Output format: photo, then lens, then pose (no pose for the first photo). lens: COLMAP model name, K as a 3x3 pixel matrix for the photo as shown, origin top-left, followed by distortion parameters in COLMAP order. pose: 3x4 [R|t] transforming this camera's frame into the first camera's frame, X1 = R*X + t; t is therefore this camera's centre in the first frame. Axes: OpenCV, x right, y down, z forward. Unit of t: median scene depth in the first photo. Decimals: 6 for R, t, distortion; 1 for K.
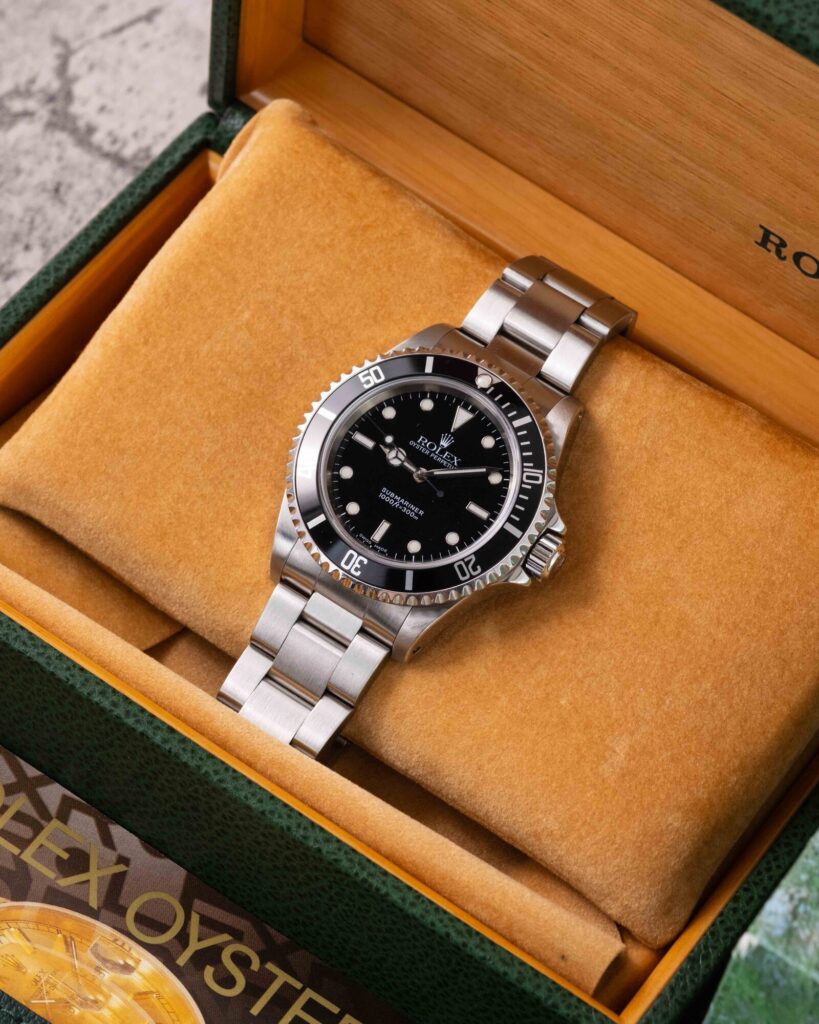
lens RADIAL K [[4483.5, 0, 408.4], [0, 4483.5, 423.2], [0, 0, 1]] dist [0.063635, -4.375039]
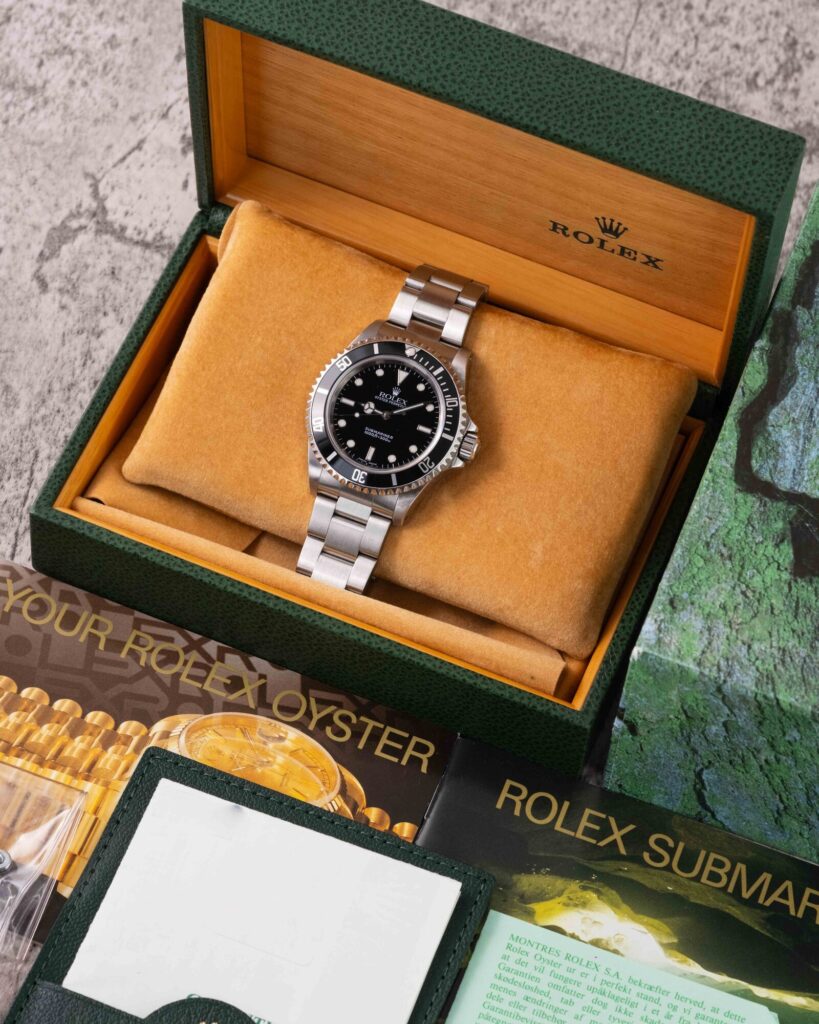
lens RADIAL K [[4230.1, 0, 409.5], [0, 4230.1, 512.0], [0, 0, 1]] dist [-0.528290, -3.032980]
pose [[0.975067, -0.219555, 0.032246, -0.047841], [0.214998, 0.970654, 0.107736, -0.122359], [-0.054954, -0.098117, 0.993656, -0.576547]]
